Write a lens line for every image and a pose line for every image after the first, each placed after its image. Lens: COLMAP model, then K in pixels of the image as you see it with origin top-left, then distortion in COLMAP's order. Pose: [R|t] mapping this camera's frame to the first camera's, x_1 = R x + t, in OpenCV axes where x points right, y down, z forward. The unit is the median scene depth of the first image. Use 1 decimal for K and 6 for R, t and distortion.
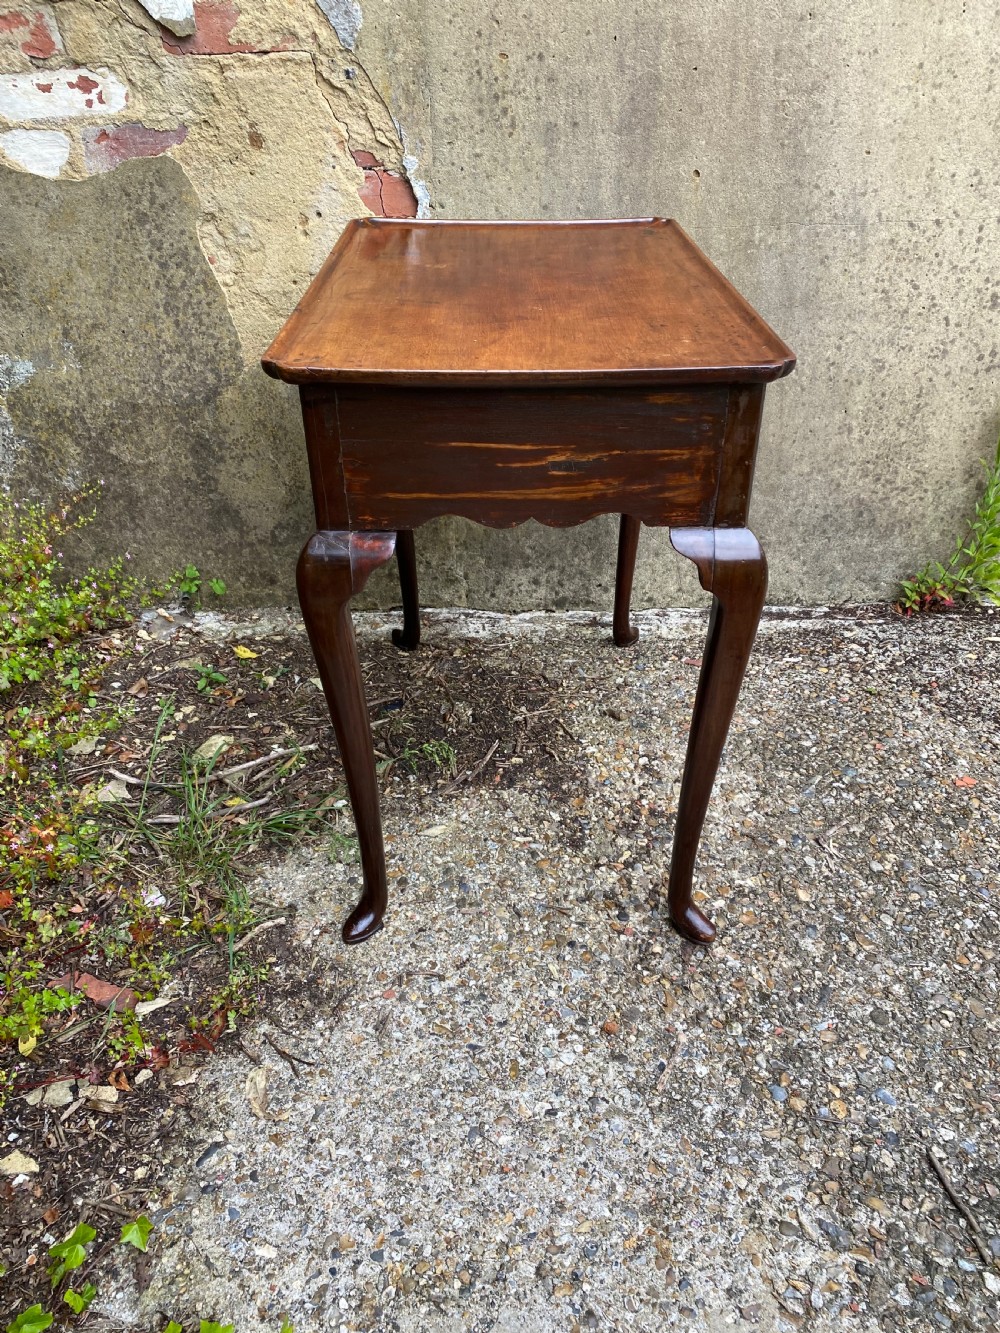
lens RADIAL K [[1015.1, 0, 509.5], [0, 1015.1, 670.8], [0, 0, 1]] dist [0.013905, -0.013035]
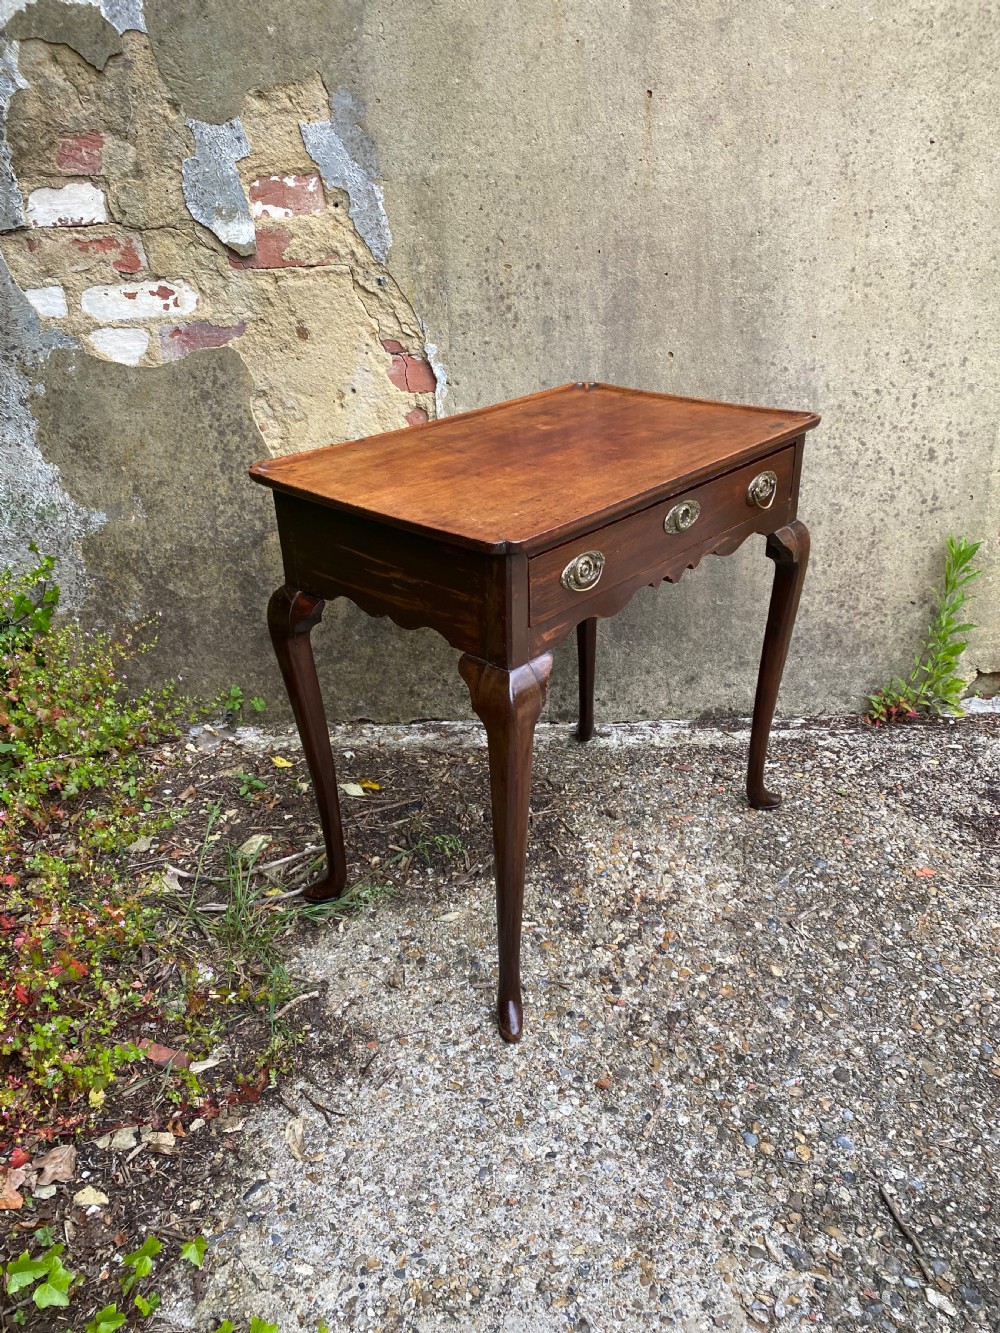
lens RADIAL K [[1015.1, 0, 511.2], [0, 1015.1, 669.3], [0, 0, 1]] dist [0.013905, -0.013035]
pose [[0.999872, -0.007729, -0.014002, 0.011650], [0.005978, 0.992630, -0.121040, 0.020550], [0.014834, 0.120941, 0.992549, -0.145722]]
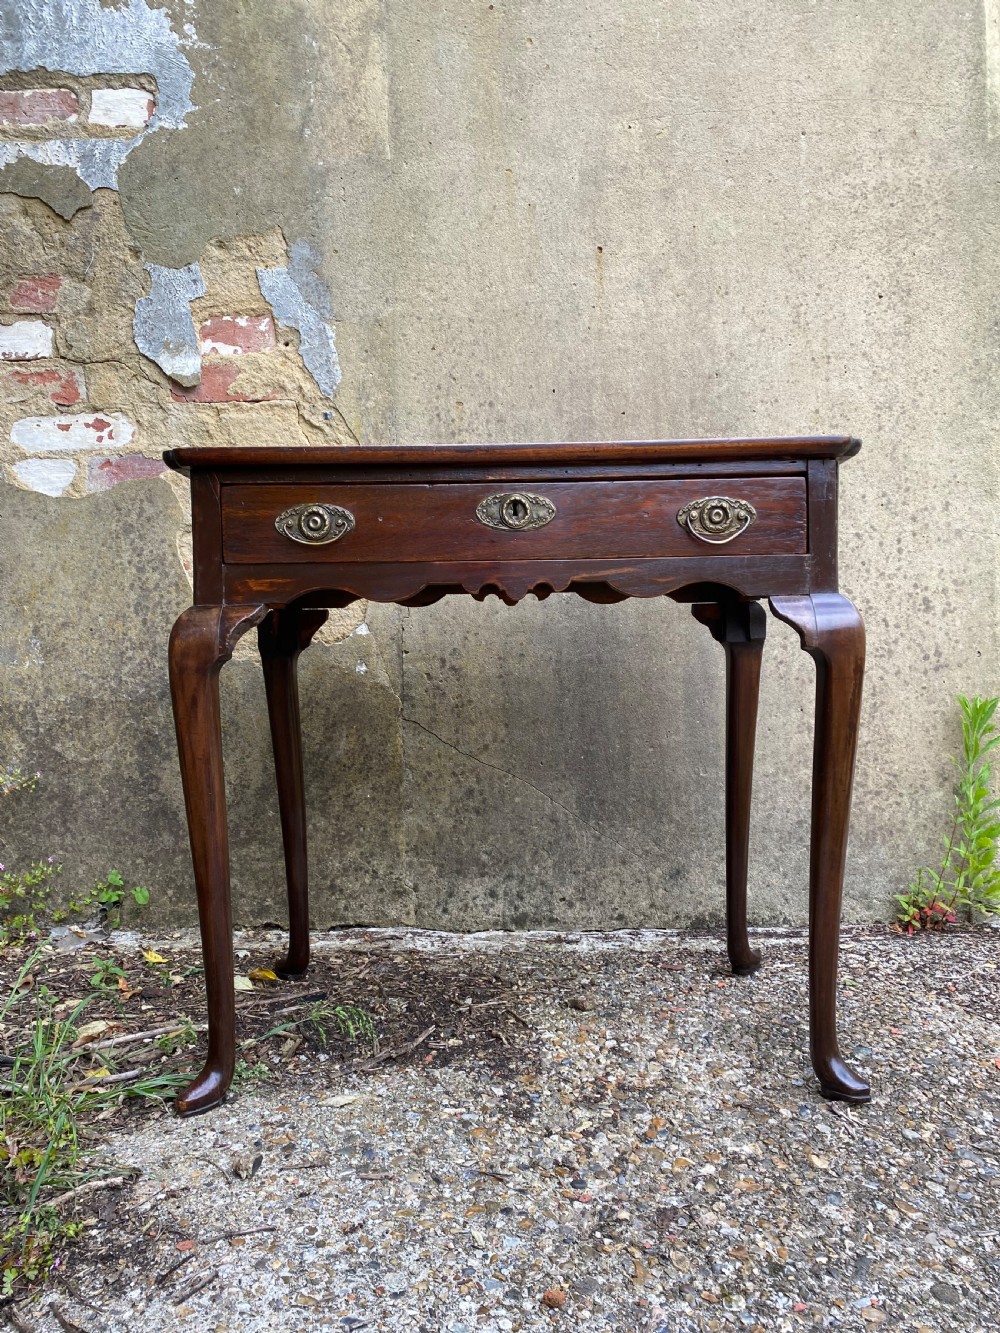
lens RADIAL K [[1015.1, 0, 504.7], [0, 1015.1, 673.2], [0, 0, 1]] dist [0.013905, -0.013035]
pose [[0.999983, 0.001487, -0.005602, 0.053072], [-0.004127, 0.861317, -0.508052, 0.258300], [0.004070, 0.508066, 0.861308, 0.147122]]
